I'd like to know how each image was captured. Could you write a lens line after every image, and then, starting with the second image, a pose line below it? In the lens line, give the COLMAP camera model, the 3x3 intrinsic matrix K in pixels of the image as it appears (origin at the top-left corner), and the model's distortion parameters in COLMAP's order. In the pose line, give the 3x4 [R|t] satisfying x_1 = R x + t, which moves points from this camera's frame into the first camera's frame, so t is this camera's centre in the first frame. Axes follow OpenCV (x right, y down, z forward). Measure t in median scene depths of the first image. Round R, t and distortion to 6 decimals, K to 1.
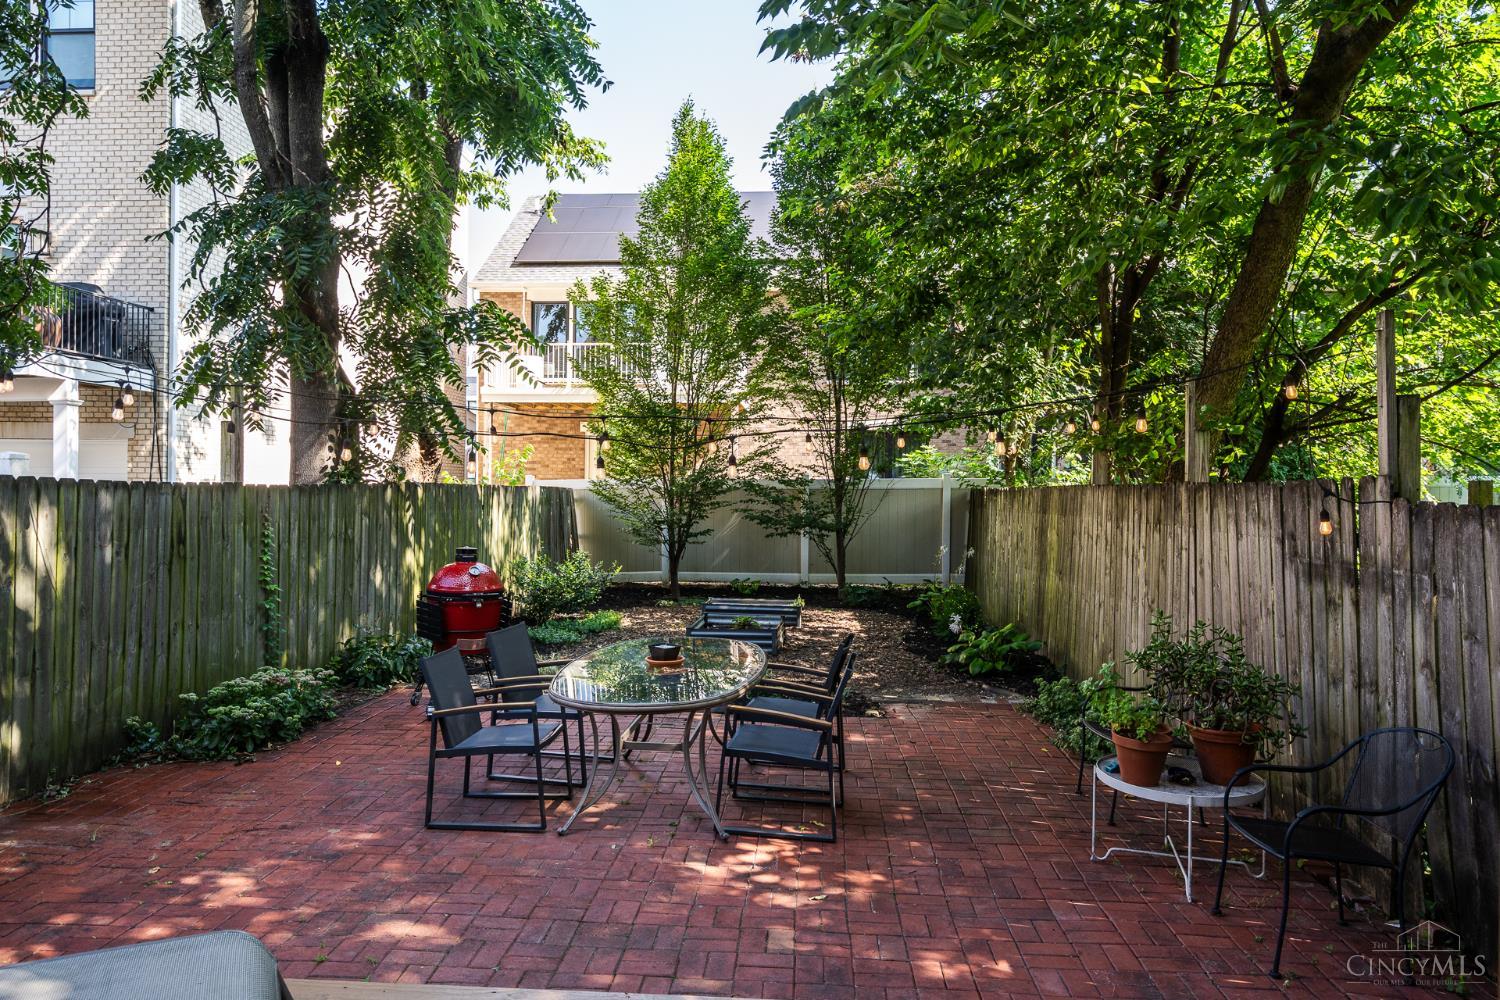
lens RADIAL K [[1013.6, 0, 773.7], [0, 1013.6, 480.0], [0, 0, 1]] dist [0.005605, 0.006224]
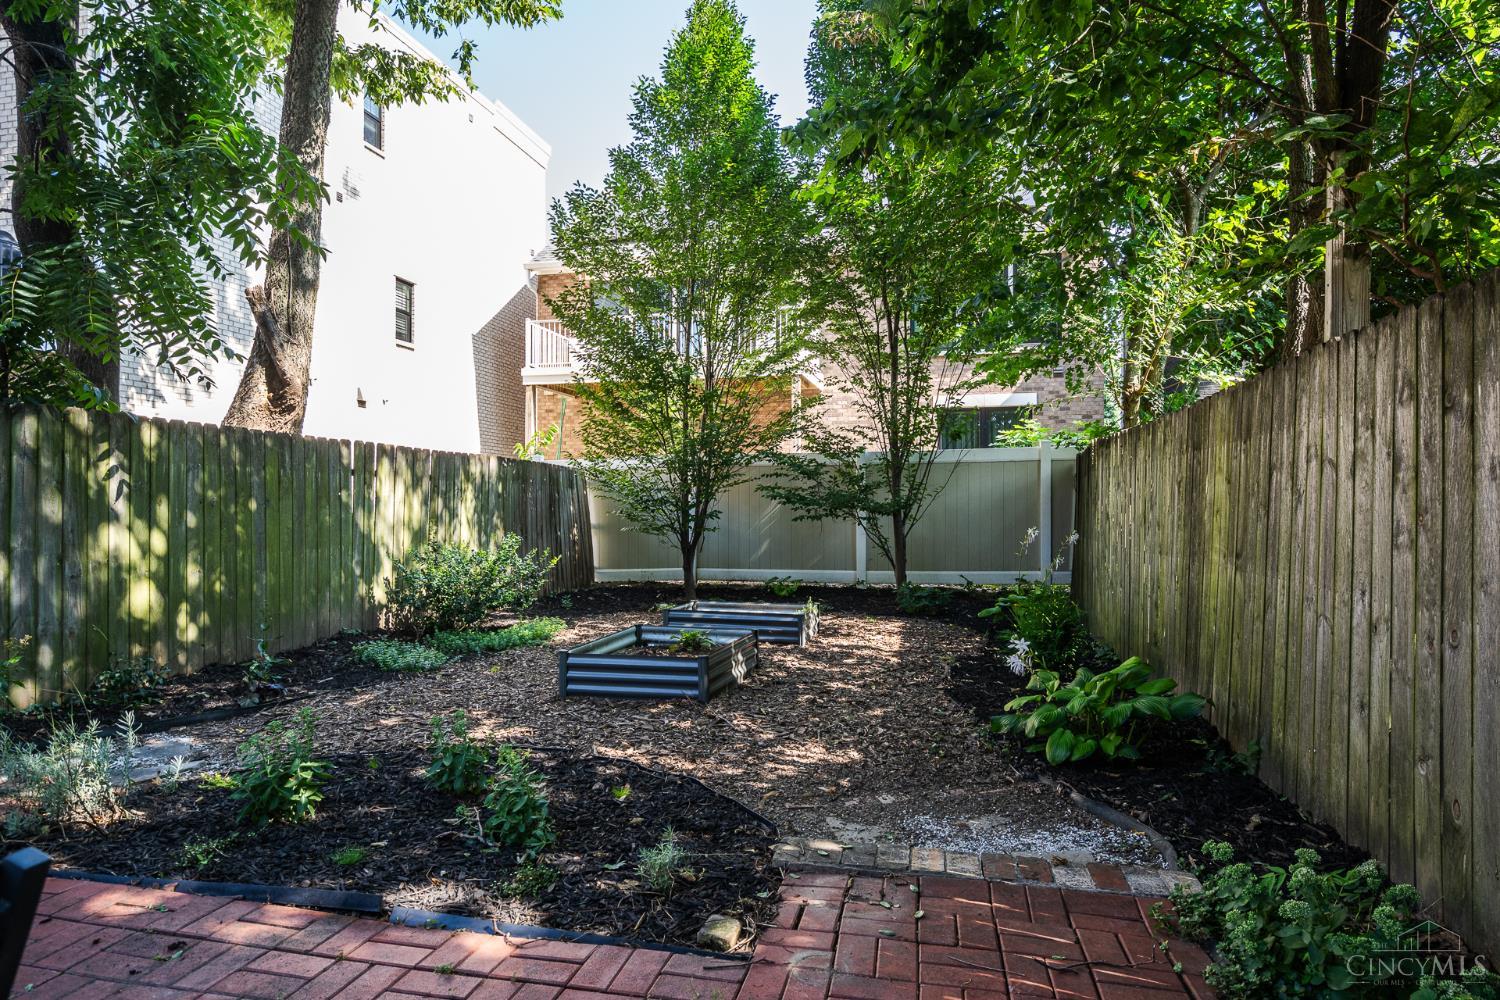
lens RADIAL K [[869.8, 0, 773.0], [0, 869.8, 497.6], [0, 0, 1]] dist [0.008345, -0.001095]
pose [[0.986246, -0.013996, -0.164691, 0.128271], [0.013790, 0.999902, -0.002398, 0.060500], [0.164709, 0.000094, 0.986342, 0.538941]]
